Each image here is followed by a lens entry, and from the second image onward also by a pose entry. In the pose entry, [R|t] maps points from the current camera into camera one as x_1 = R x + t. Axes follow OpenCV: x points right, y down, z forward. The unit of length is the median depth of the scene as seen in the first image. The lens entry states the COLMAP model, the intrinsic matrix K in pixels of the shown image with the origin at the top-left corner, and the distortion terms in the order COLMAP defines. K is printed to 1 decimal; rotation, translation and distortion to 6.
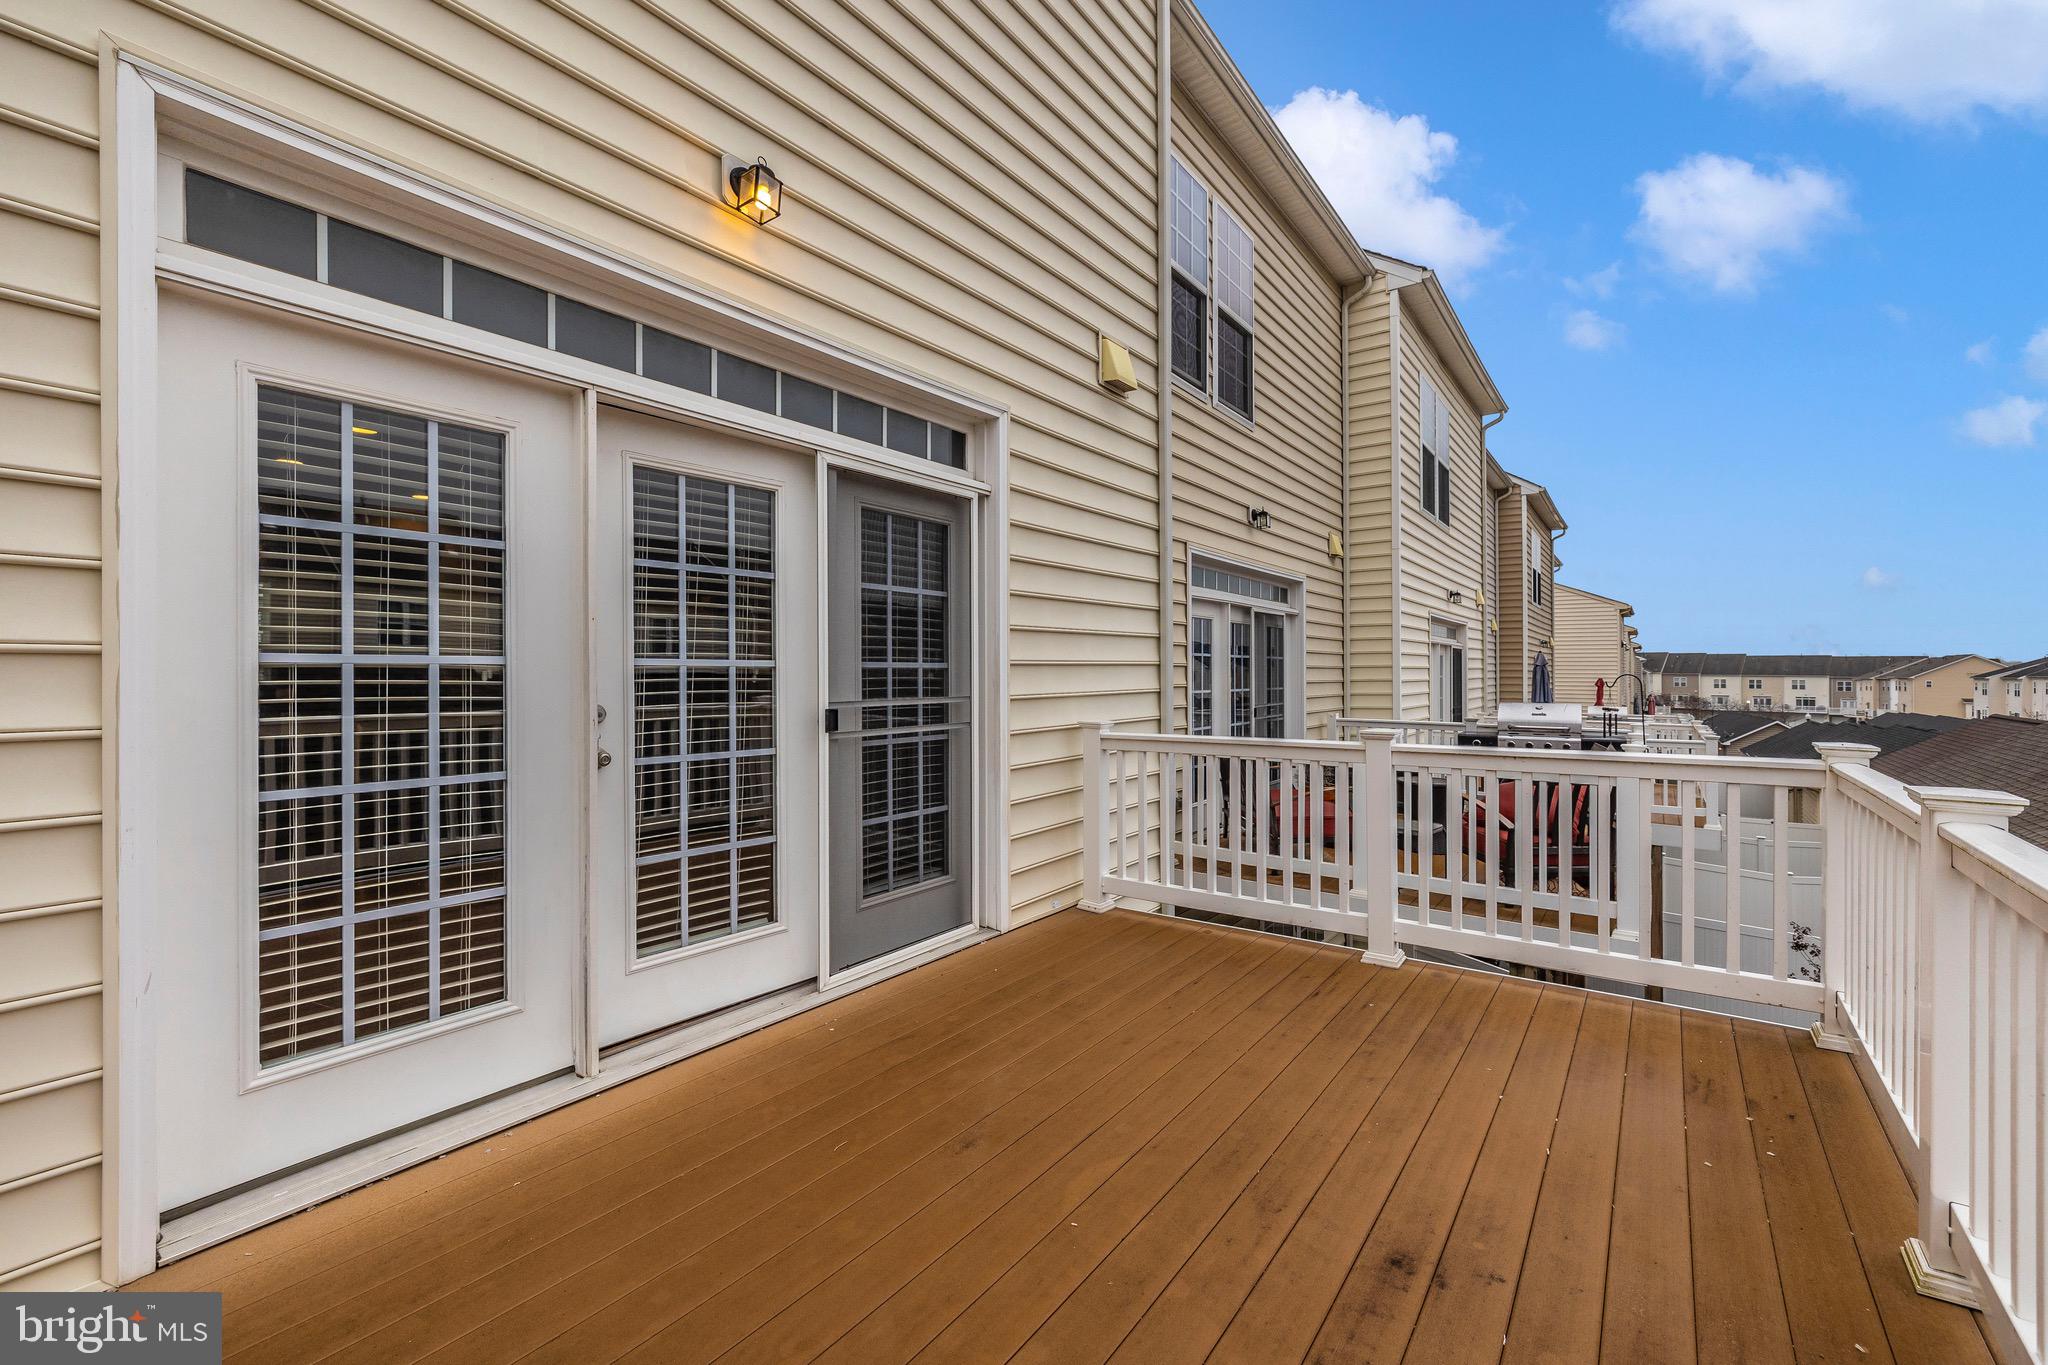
lens RADIAL K [[852.8, 0, 1023.4], [0, 852.8, 657.9], [0, 0, 1]] dist [-0.003829, -0.000005]
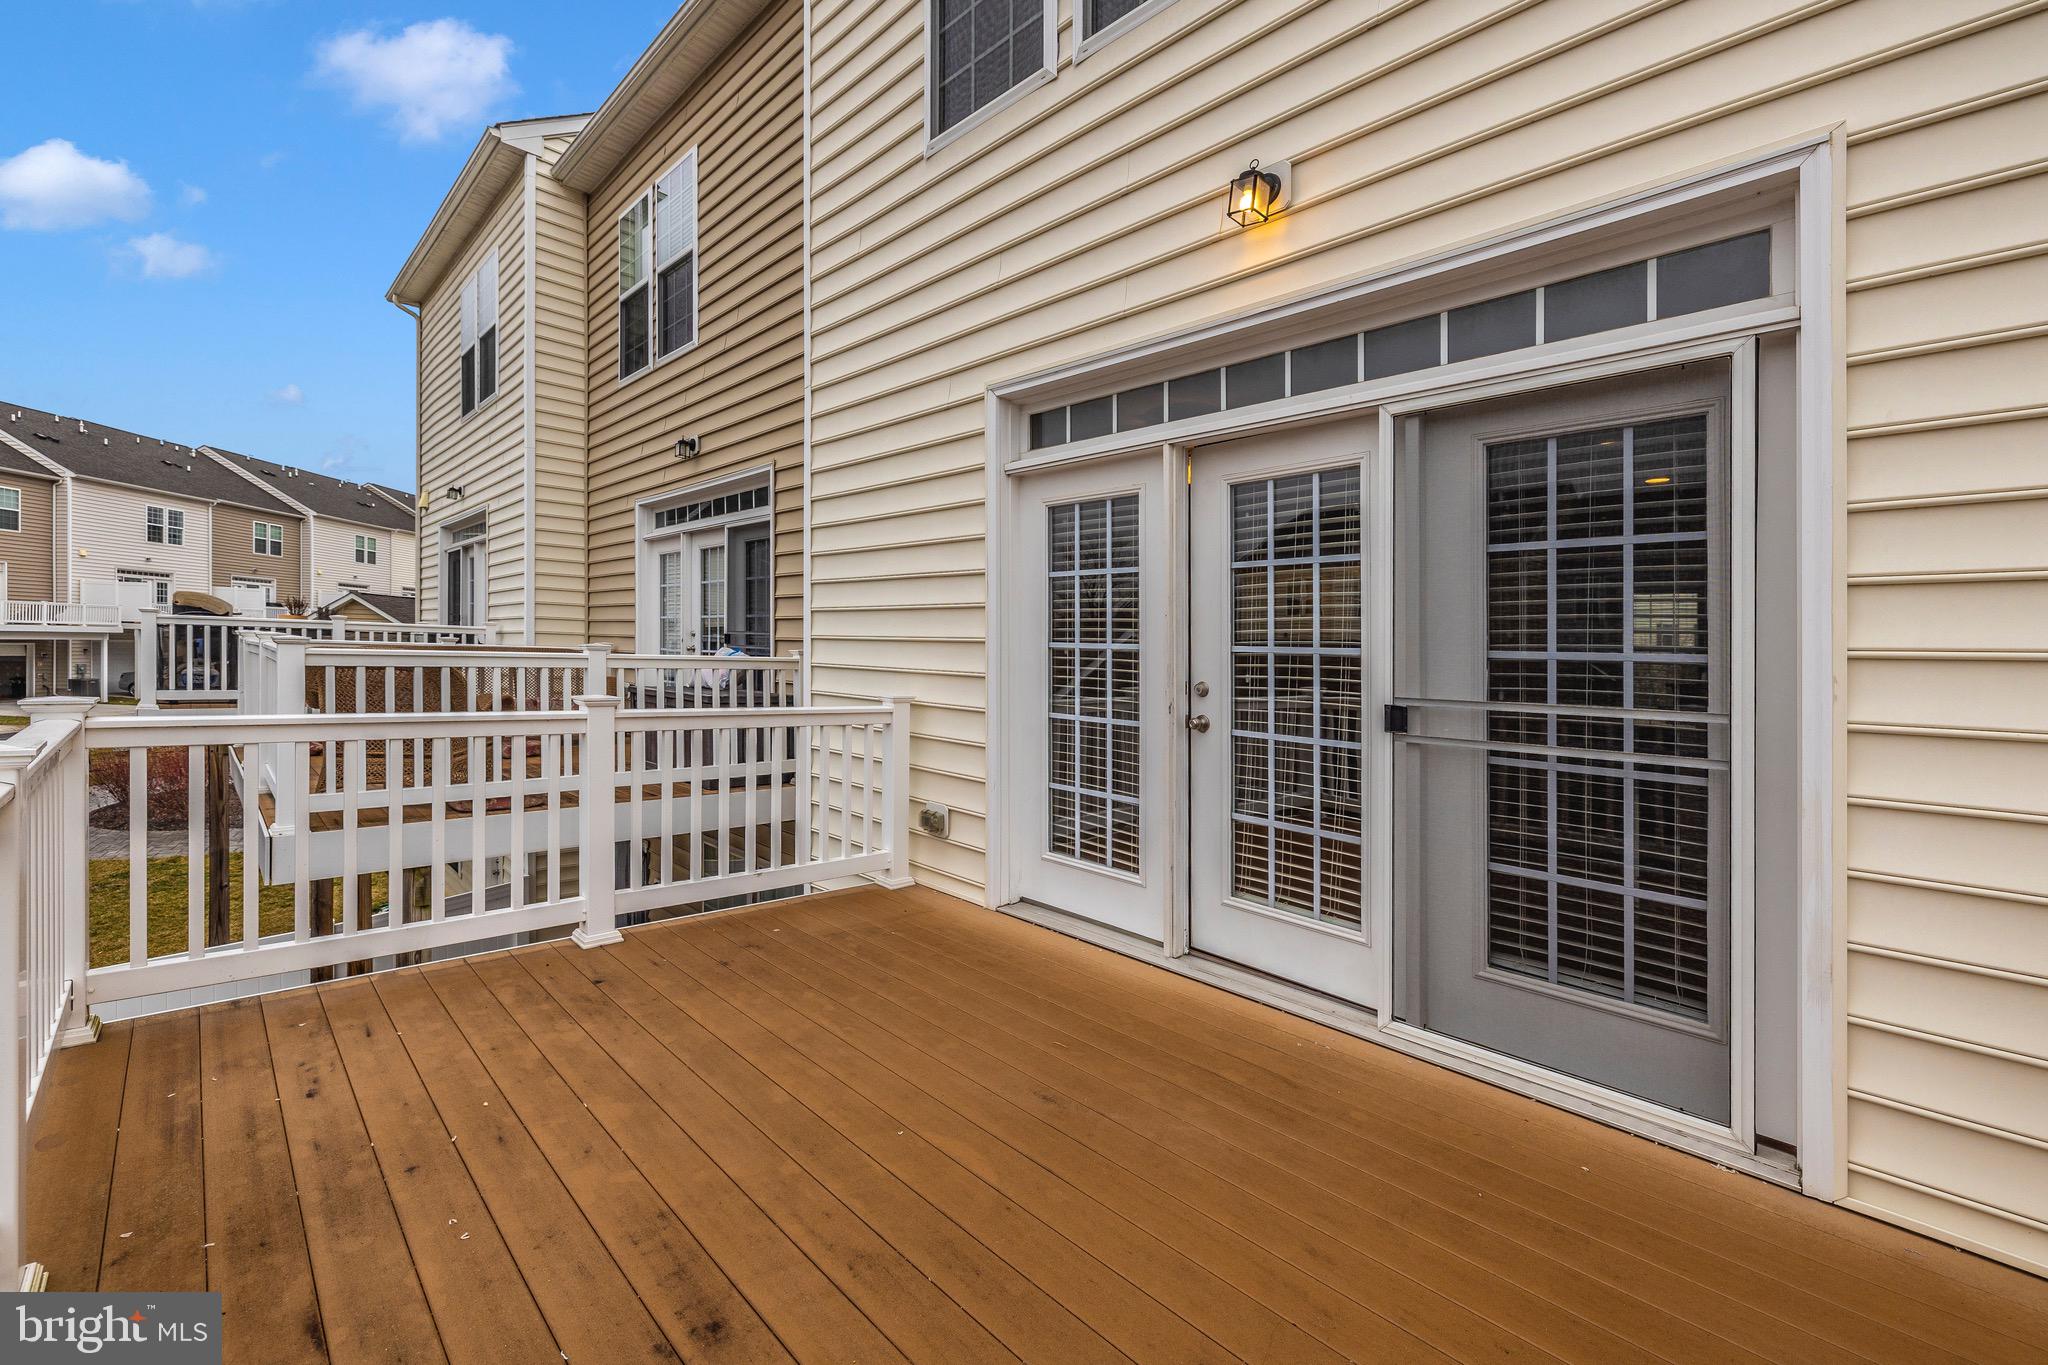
lens RADIAL K [[831.5, 0, 1024.0], [0, 831.5, 682.5], [0, 0, 1]] dist [0.002168, 0.000278]
pose [[-0.142820, 0.029025, -0.989323, 0.728589], [-0.014148, 0.999408, 0.031363, 0.019015], [0.989648, 0.018476, -0.142325, 0.856115]]
